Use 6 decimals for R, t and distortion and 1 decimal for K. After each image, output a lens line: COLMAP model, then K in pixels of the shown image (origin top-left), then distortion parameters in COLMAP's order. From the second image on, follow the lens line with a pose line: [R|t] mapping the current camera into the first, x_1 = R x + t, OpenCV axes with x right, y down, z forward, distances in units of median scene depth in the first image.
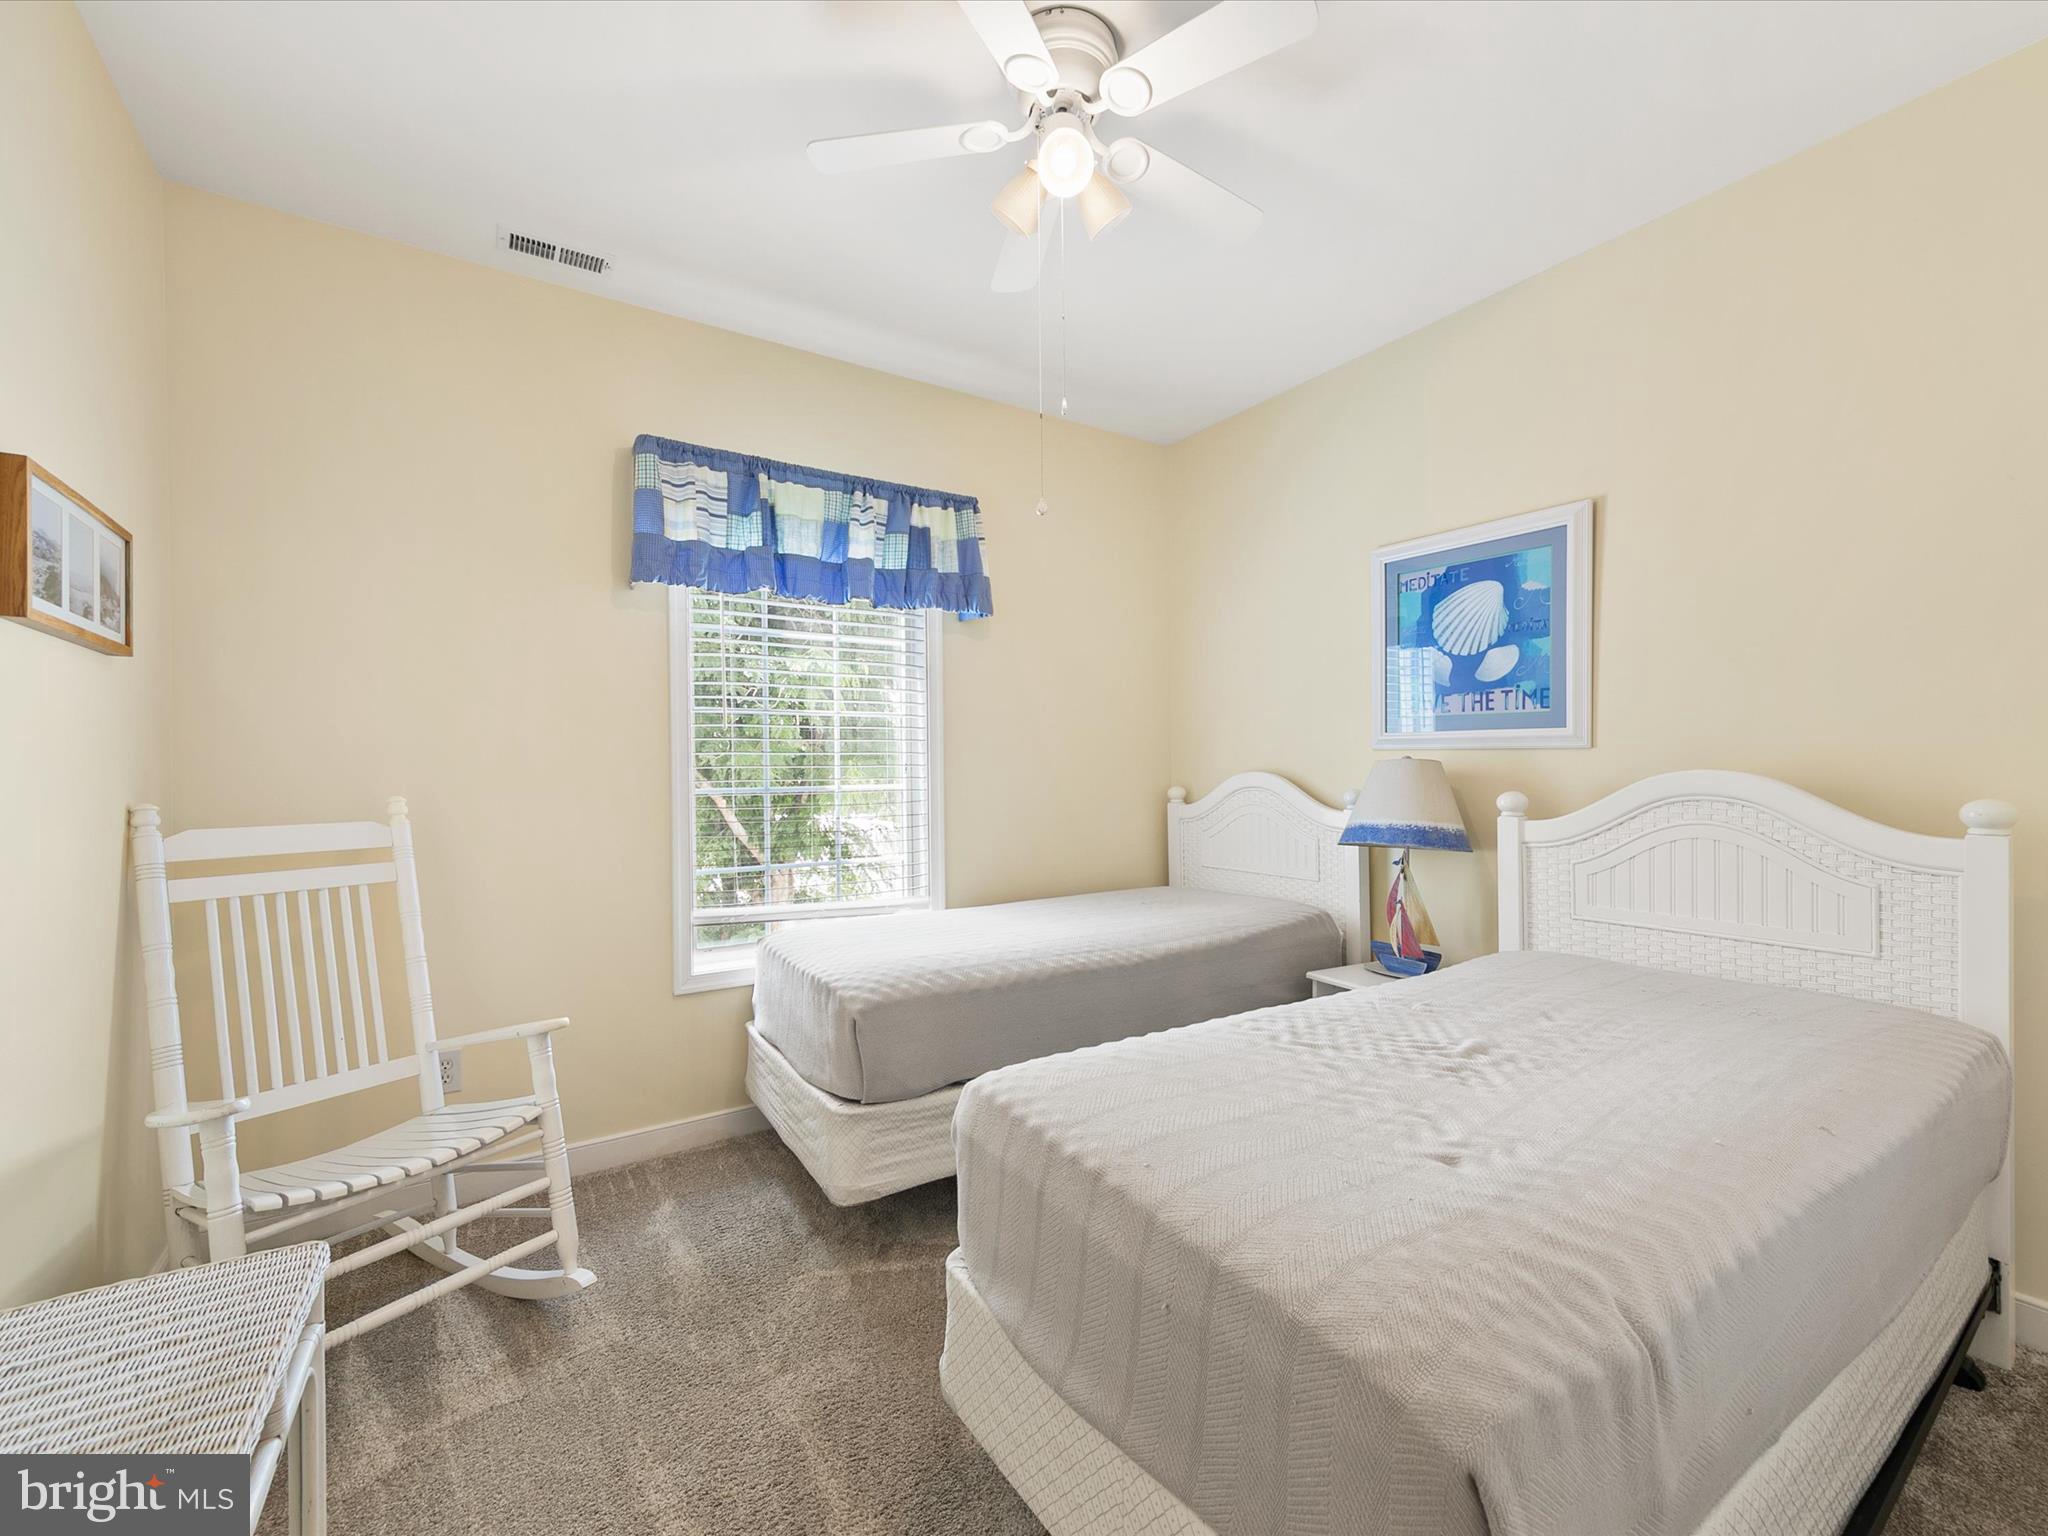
lens RADIAL K [[844.0, 0, 1026.5], [0, 844.0, 764.1], [0, 0, 1]] dist [0.000859, -0.000057]
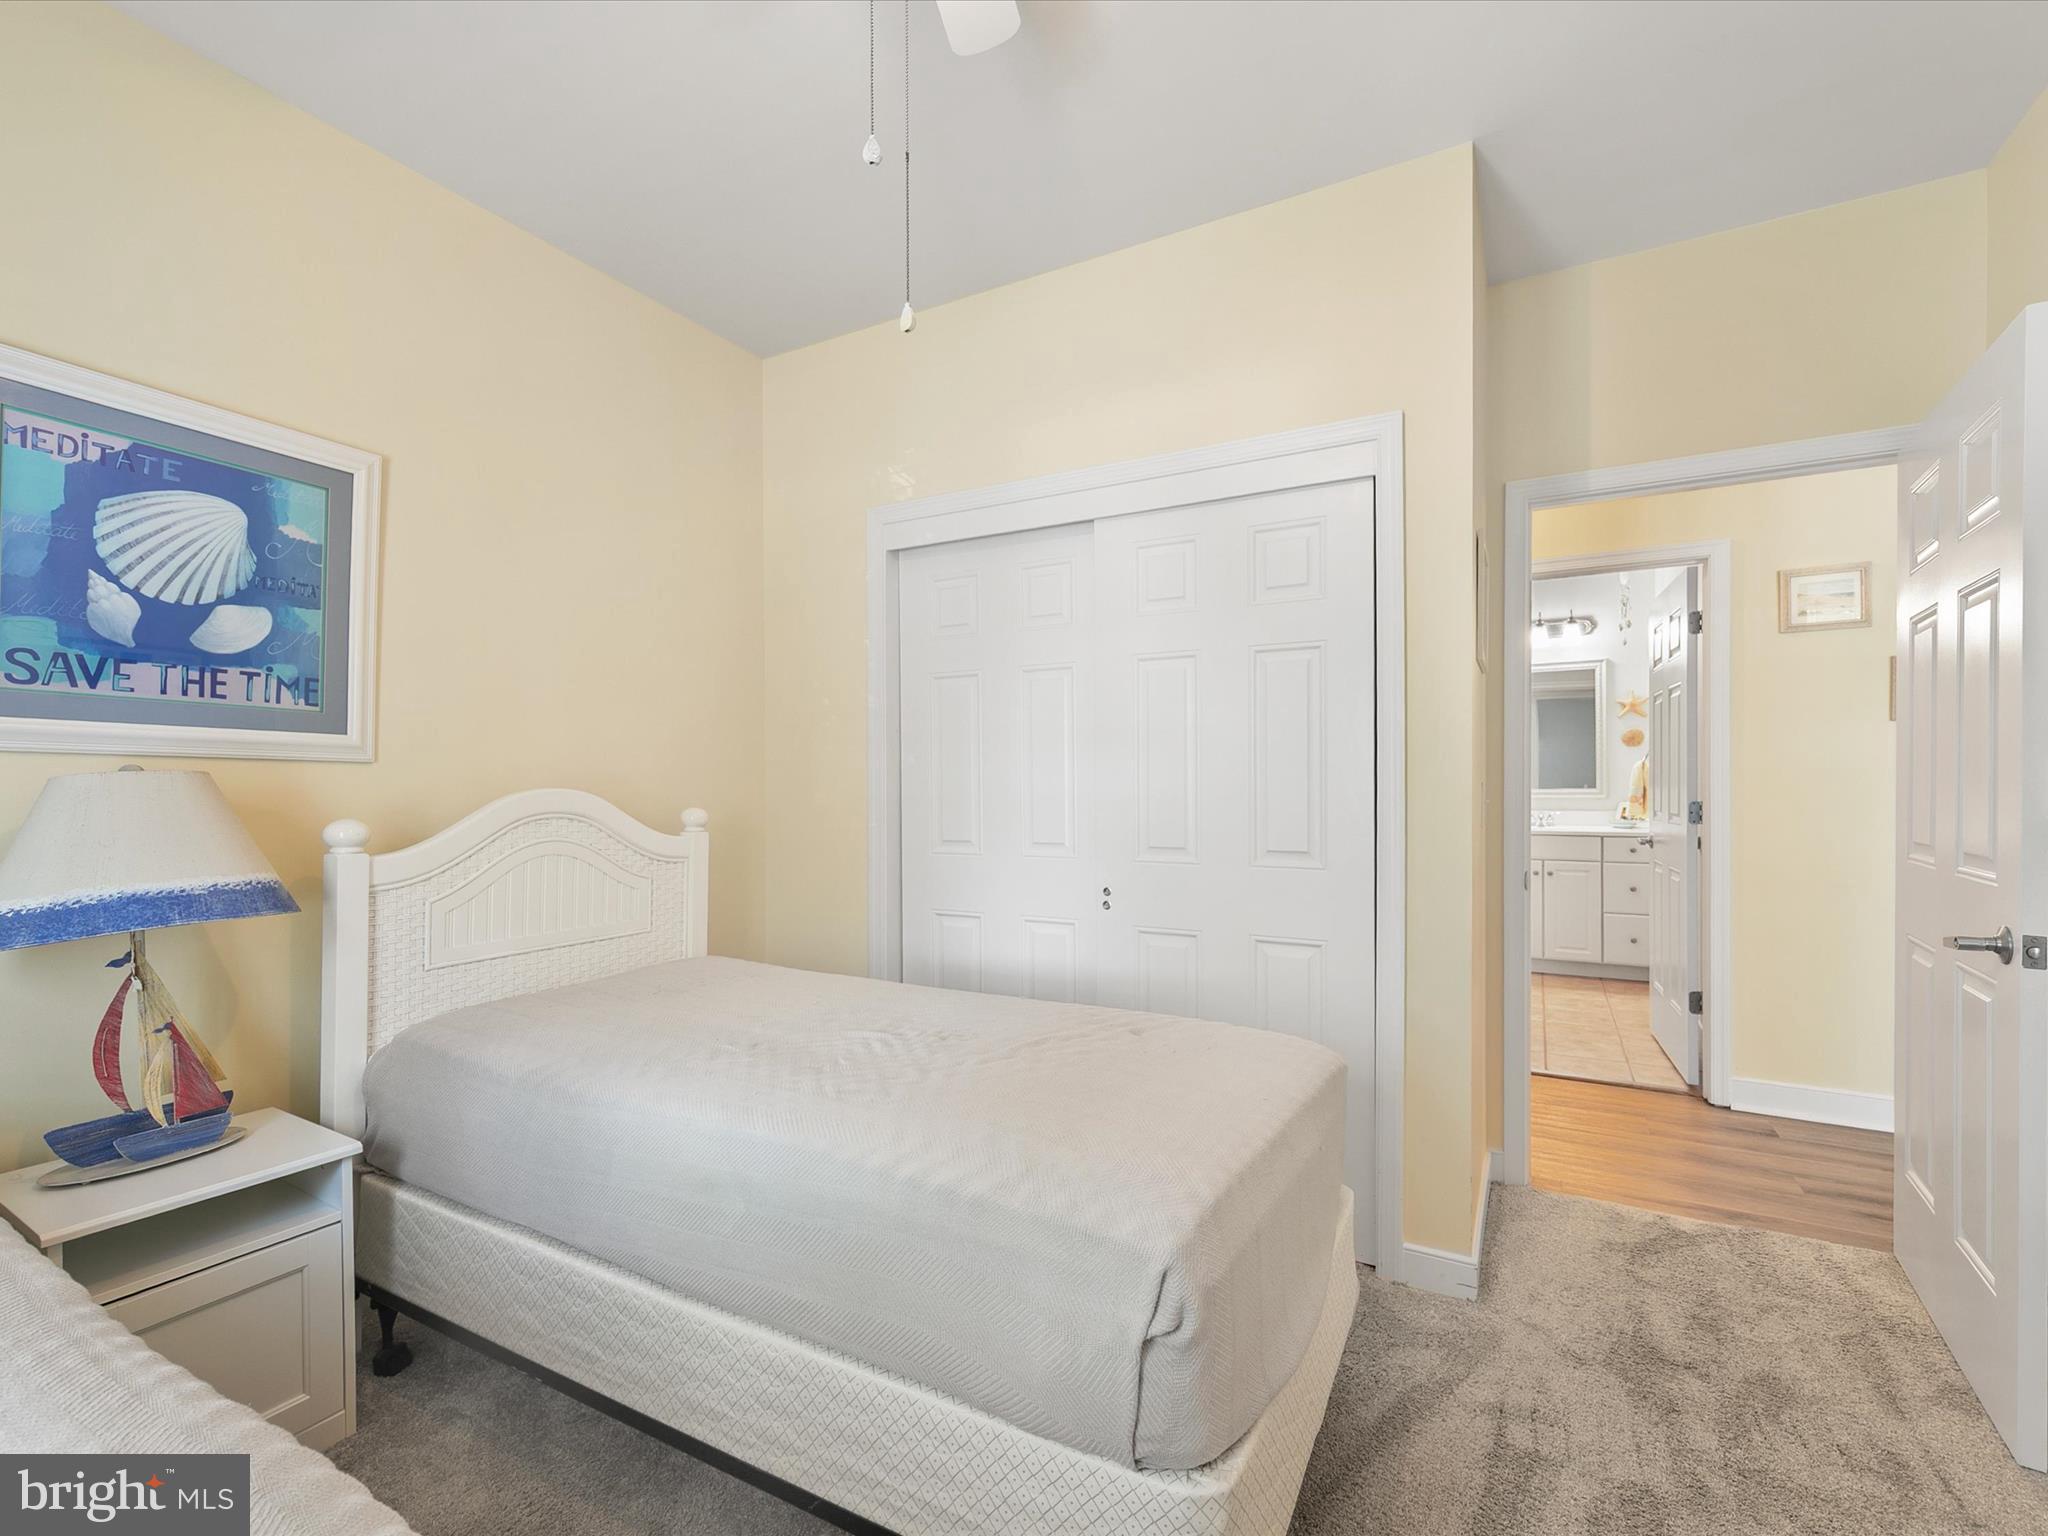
lens RADIAL K [[901.3, 0, 1023.7], [0, 901.3, 780.8], [0, 0, 1]] dist [0.000304, -0.000003]
pose [[-0.461929, 0.013449, 0.886815, -0.353839], [0.003391, 0.999905, -0.013397, 0.011223], [-0.886911, -0.003182, -0.461930, 0.784362]]
